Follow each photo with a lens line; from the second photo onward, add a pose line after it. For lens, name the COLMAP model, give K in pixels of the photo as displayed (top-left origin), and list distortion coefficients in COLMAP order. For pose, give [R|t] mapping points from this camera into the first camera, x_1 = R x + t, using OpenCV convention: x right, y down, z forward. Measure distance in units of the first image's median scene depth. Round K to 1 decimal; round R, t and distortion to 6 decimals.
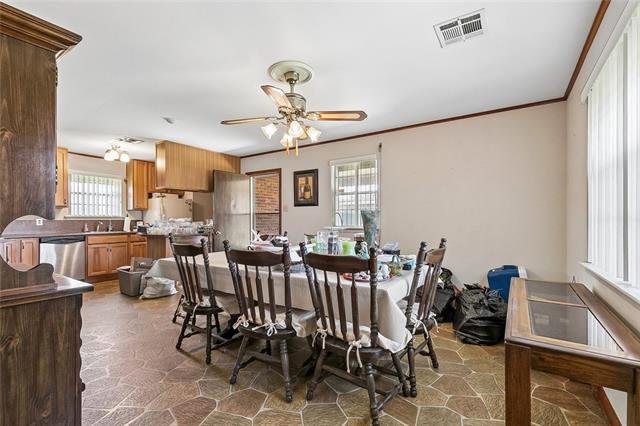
lens RADIAL K [[288.6, 0, 323.1], [0, 288.6, 218.6], [0, 0, 1]] dist [0.000333, -0.000924]
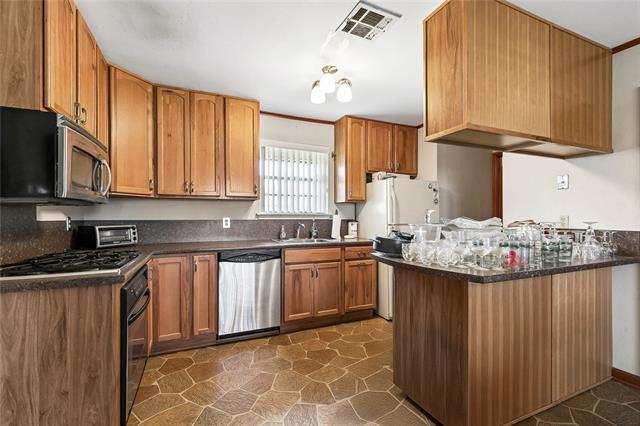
lens RADIAL K [[288.6, 0, 321.1], [0, 288.6, 215.2], [0, 0, 1]] dist [0.000333, -0.000924]
pose [[0.841412, 0.003665, -0.540382, -0.402771], [-0.001310, 0.999988, 0.004743, -0.007600], [0.540393, -0.003282, 0.841407, 0.503811]]
